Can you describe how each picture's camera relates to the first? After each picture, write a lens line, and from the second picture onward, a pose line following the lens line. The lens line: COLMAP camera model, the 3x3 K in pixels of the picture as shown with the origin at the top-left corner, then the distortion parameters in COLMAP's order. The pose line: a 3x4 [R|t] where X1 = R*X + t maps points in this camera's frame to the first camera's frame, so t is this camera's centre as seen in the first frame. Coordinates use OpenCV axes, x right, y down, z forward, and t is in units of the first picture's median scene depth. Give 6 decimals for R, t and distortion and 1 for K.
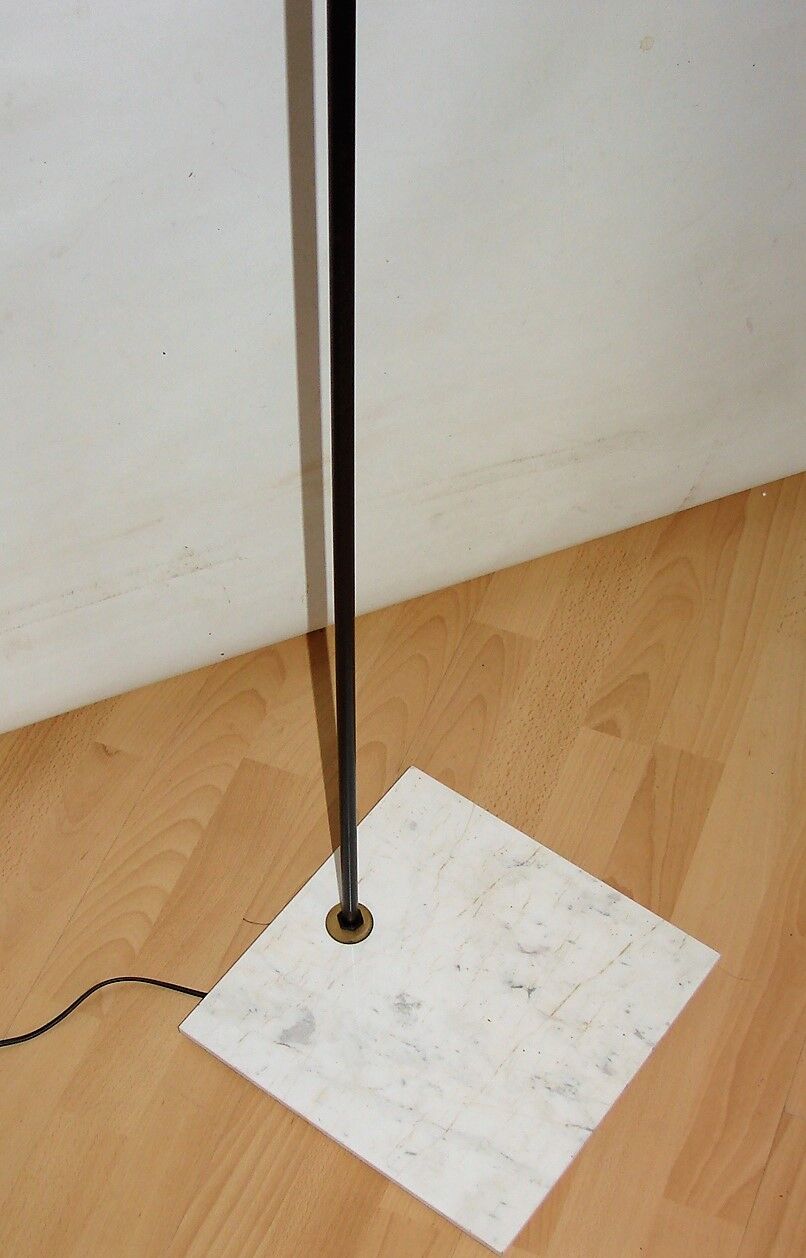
lens RADIAL K [[1741.2, 0, 403.0], [0, 1741.2, 786.4], [0, 0, 1]] dist [-0.157697, -0.032926]
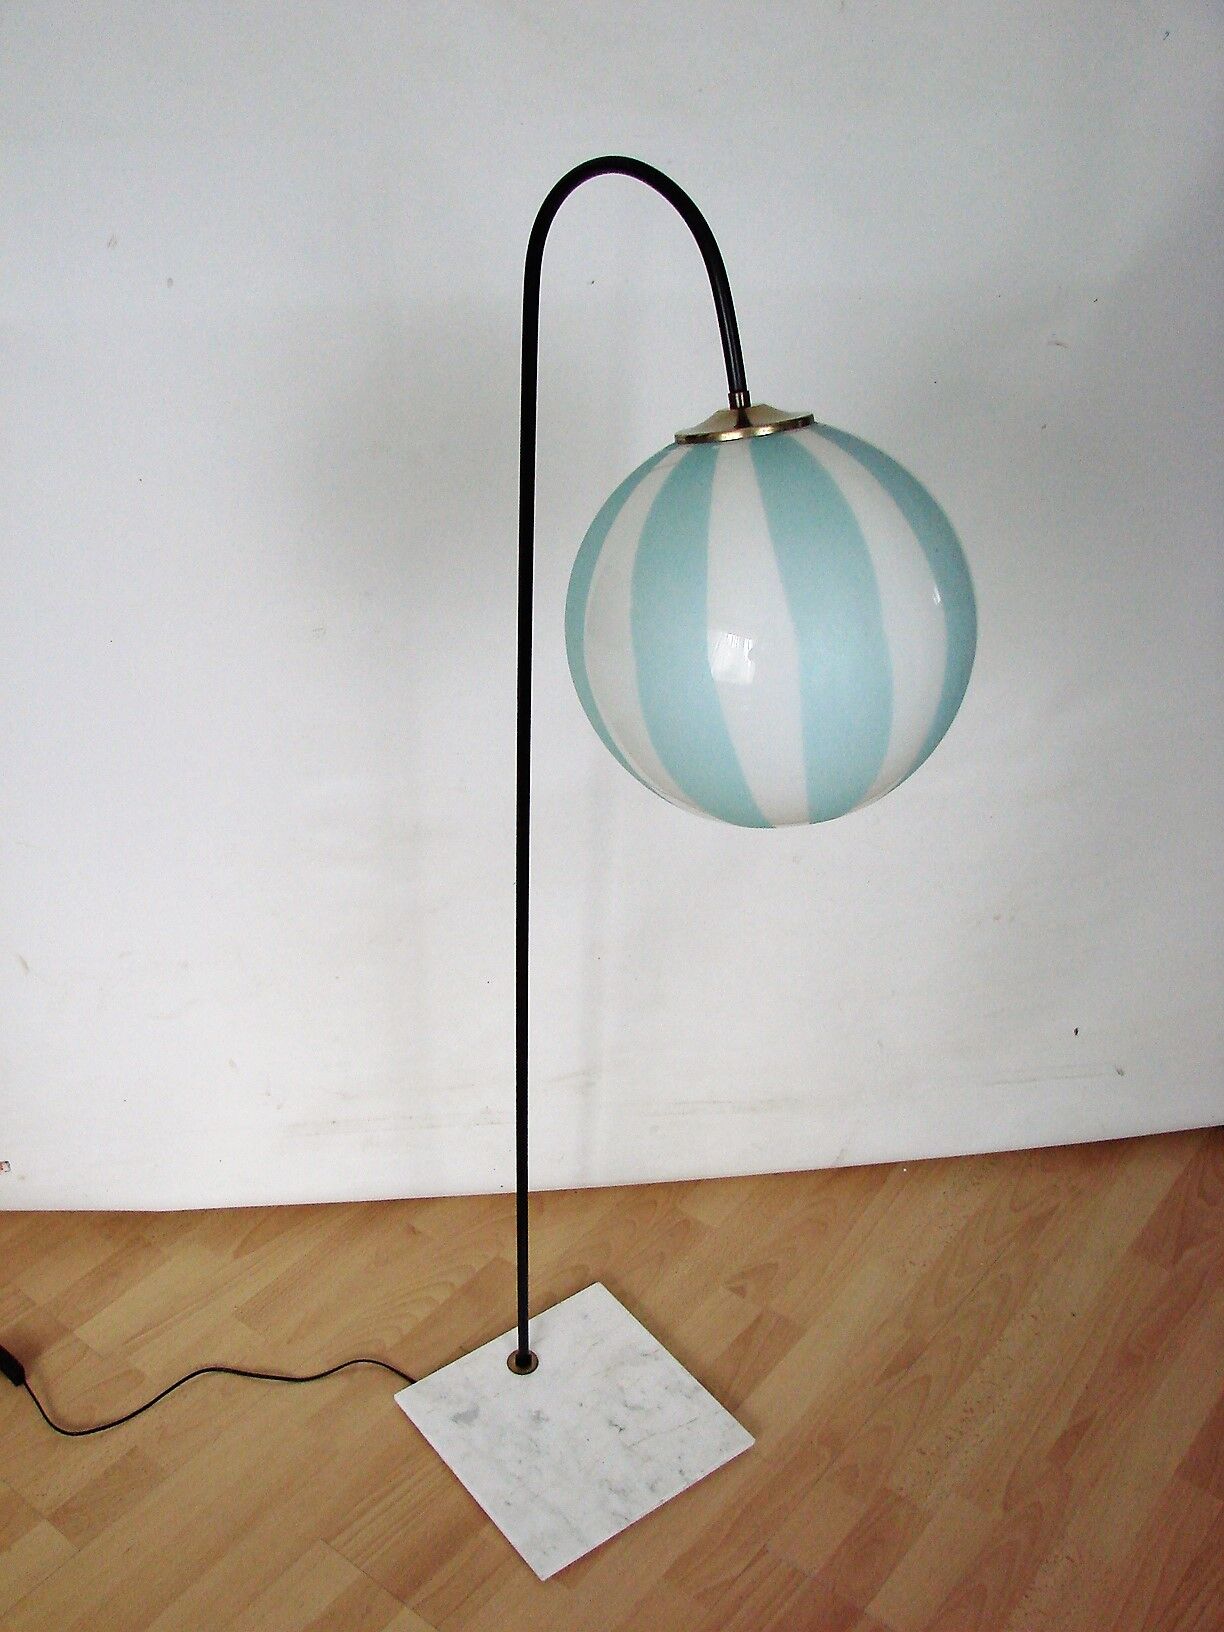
lens RADIAL K [[1747.8, 0, 612.0], [0, 1747.8, 816.0], [0, 0, 1]] dist [-0.139593, 0.022794]
pose [[0.959161, 0.161942, -0.231917, 0.319430], [-0.240493, 0.898503, -0.367226, 0.185513], [0.148909, 0.408003, 0.900755, -0.547465]]
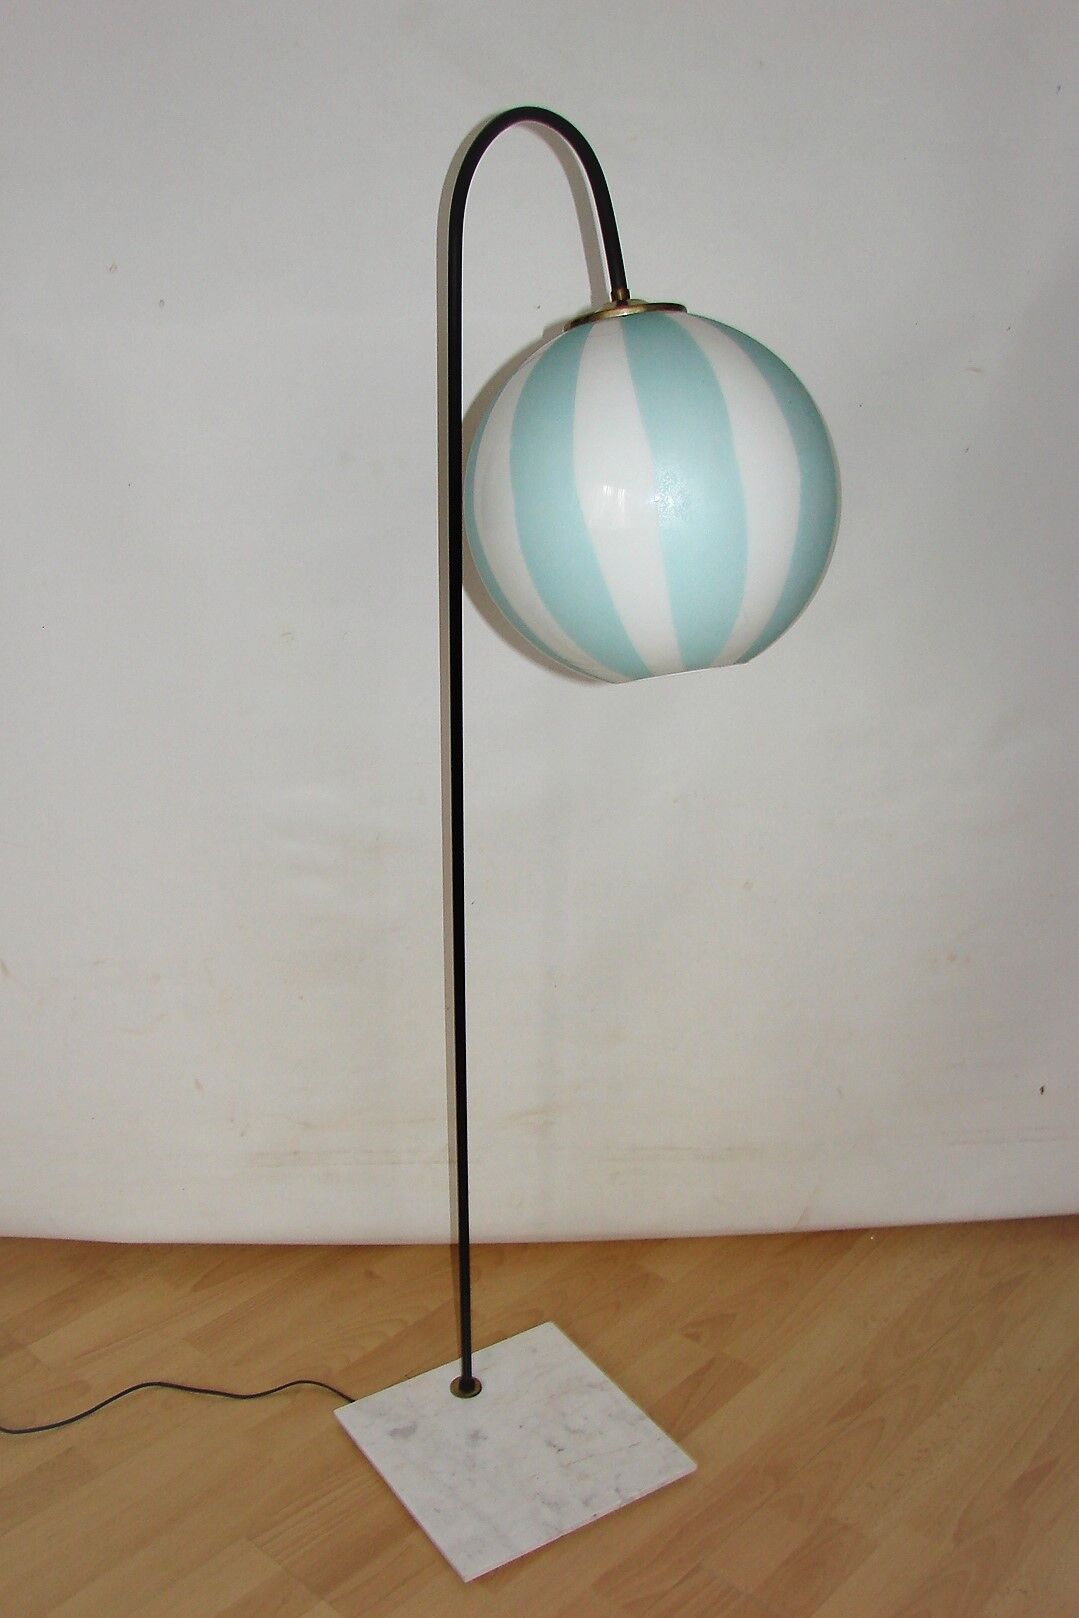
lens RADIAL K [[1742.9, 0, 539.5], [0, 1742.9, 809.0], [0, 0, 1]] dist [-0.142852, 0.028232]
pose [[0.933057, 0.124399, -0.337536, 0.469890], [-0.291284, 0.811870, -0.505985, 0.407299], [0.211091, 0.570432, 0.793756, -0.450617]]
